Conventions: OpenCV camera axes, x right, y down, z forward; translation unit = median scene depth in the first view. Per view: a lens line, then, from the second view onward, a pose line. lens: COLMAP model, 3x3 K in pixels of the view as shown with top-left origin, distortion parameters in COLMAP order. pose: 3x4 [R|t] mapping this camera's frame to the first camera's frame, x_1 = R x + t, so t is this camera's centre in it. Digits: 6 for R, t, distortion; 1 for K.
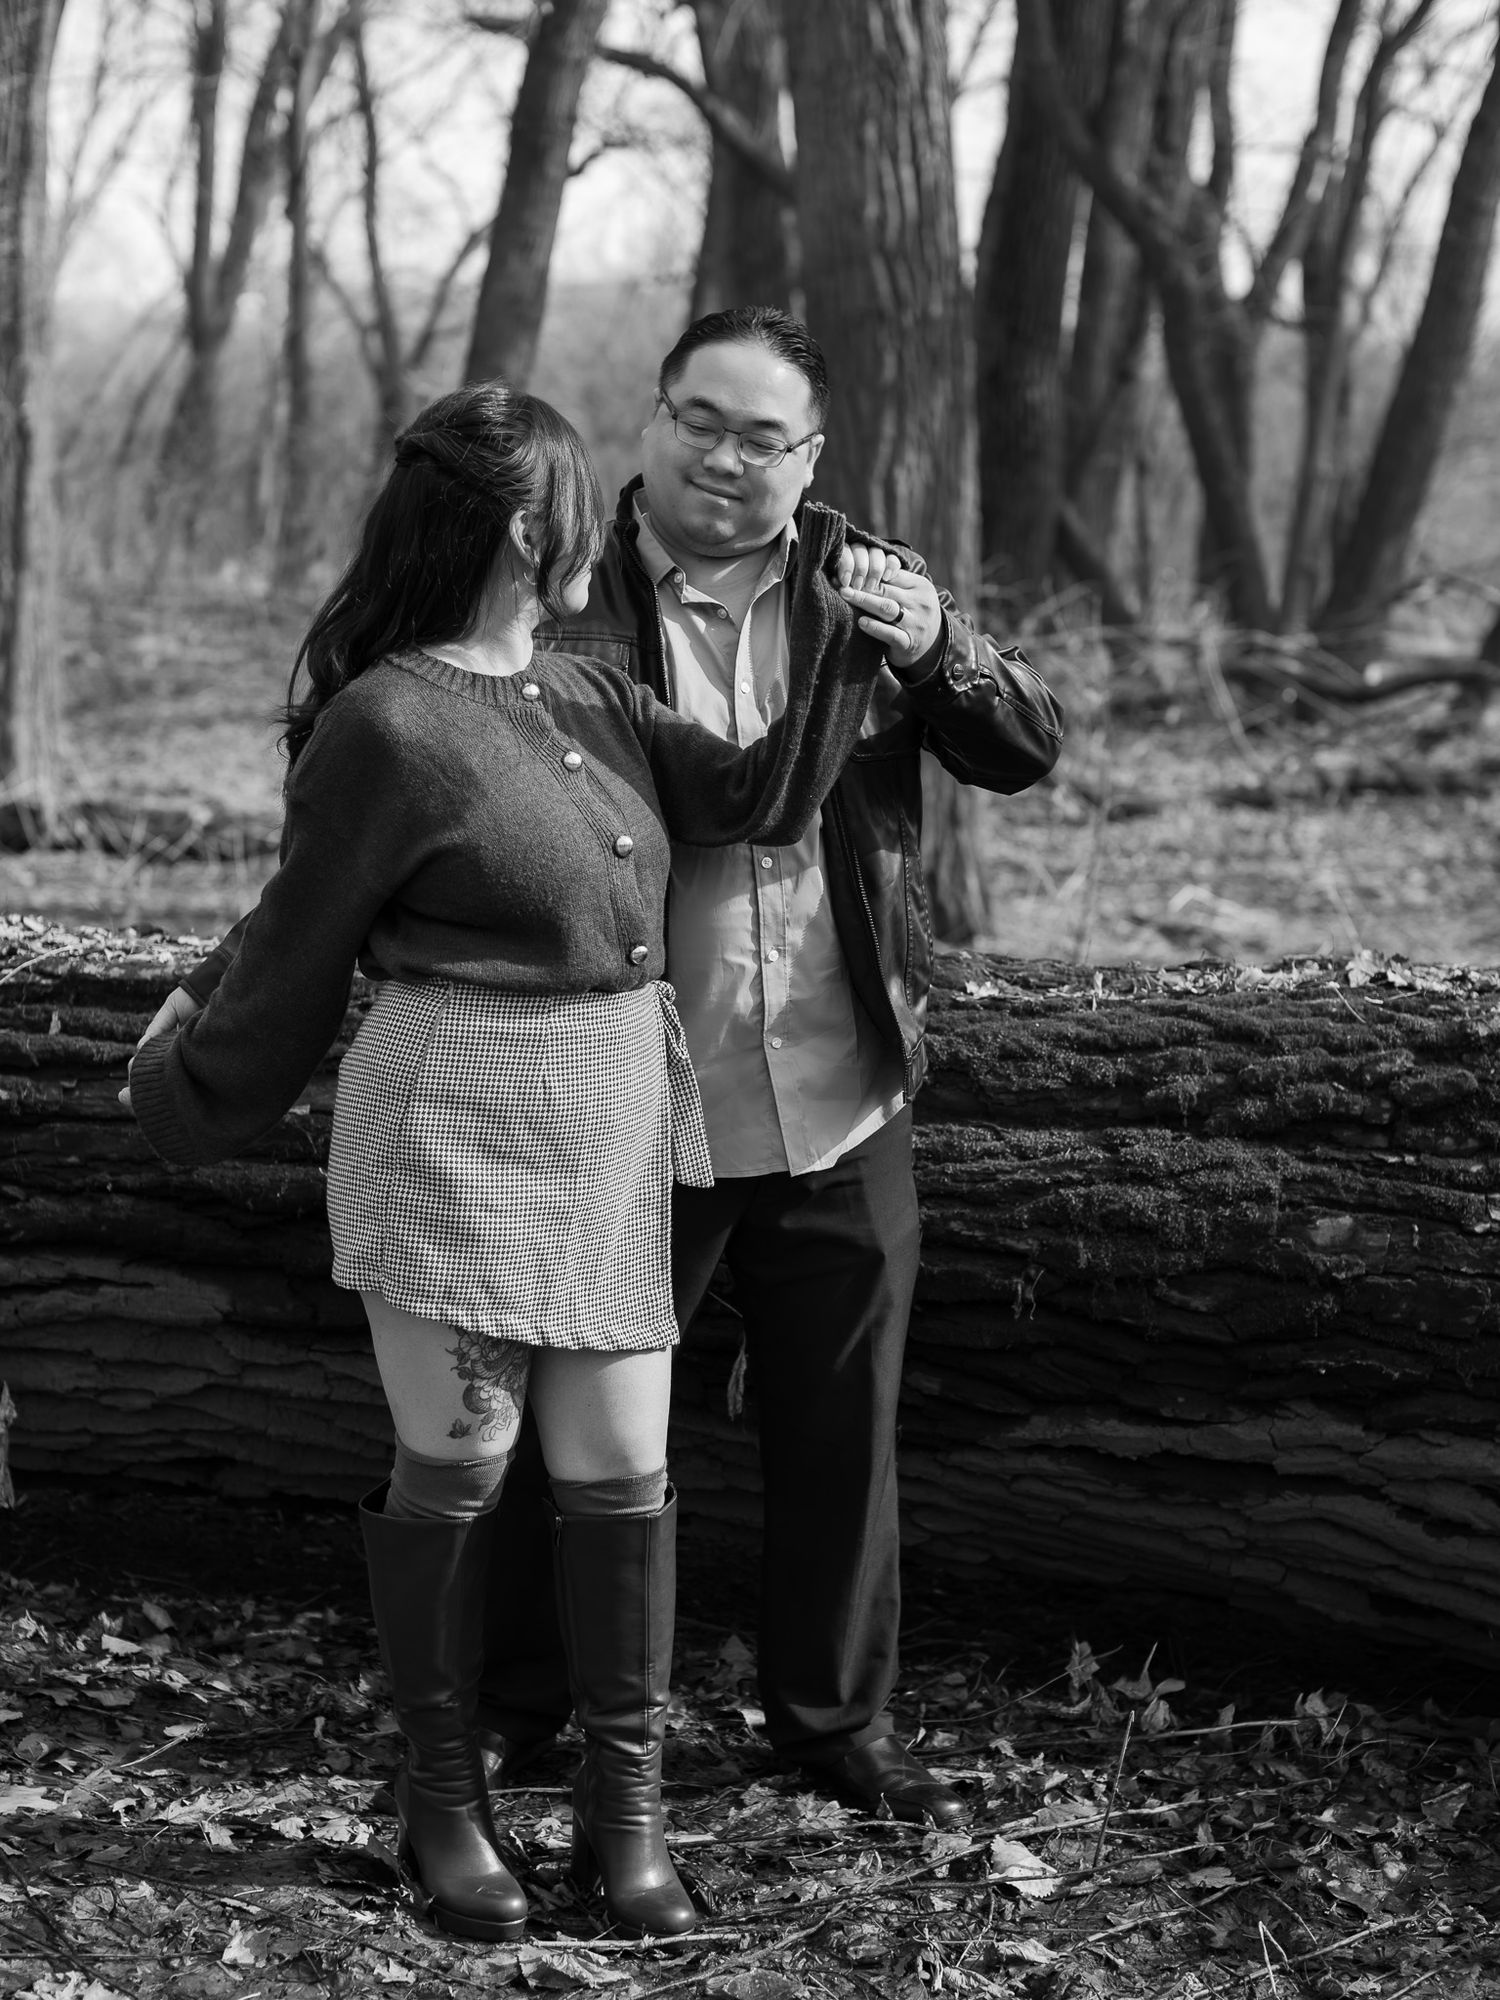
lens RADIAL K [[4499.8, 0, 750.0], [0, 4499.8, 1000.0], [0, 0, 1]] dist [0.310251, -0.783912]
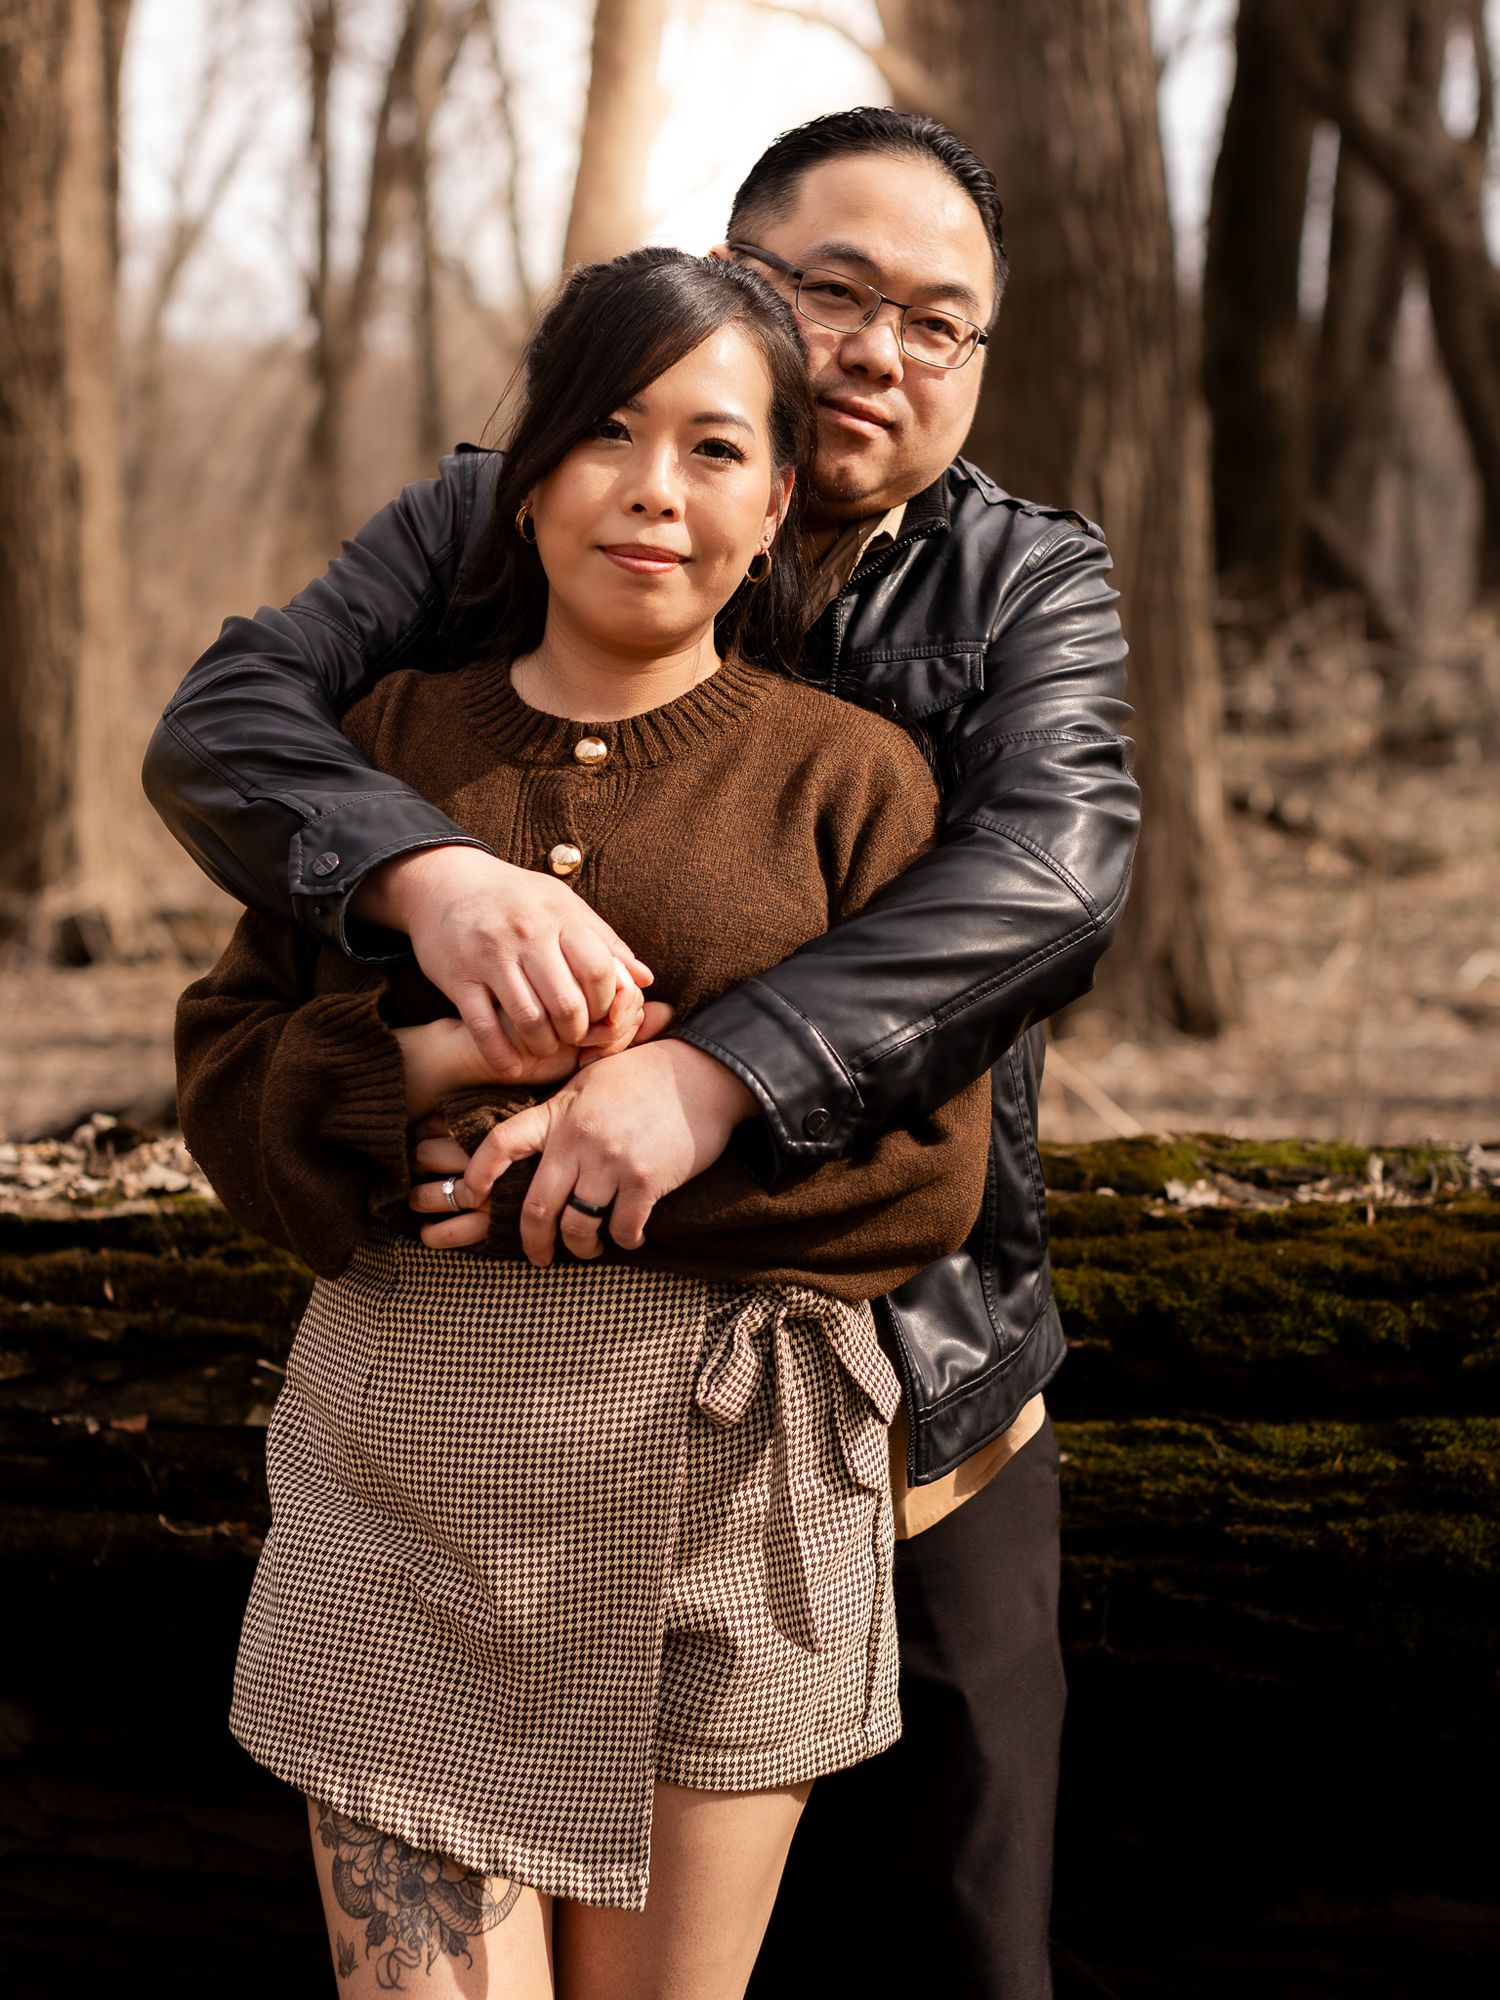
lens RADIAL K [[4499.8, 0, 750.0], [0, 4499.8, 1000.0], [0, 0, 1]] dist [0.310251, -0.783912]
pose [[0.997410, -0.038872, -0.060521, 0.013803], [0.038122, 0.999182, -0.013504, -0.011175], [0.060996, 0.011162, 0.998076, 0.170800]]
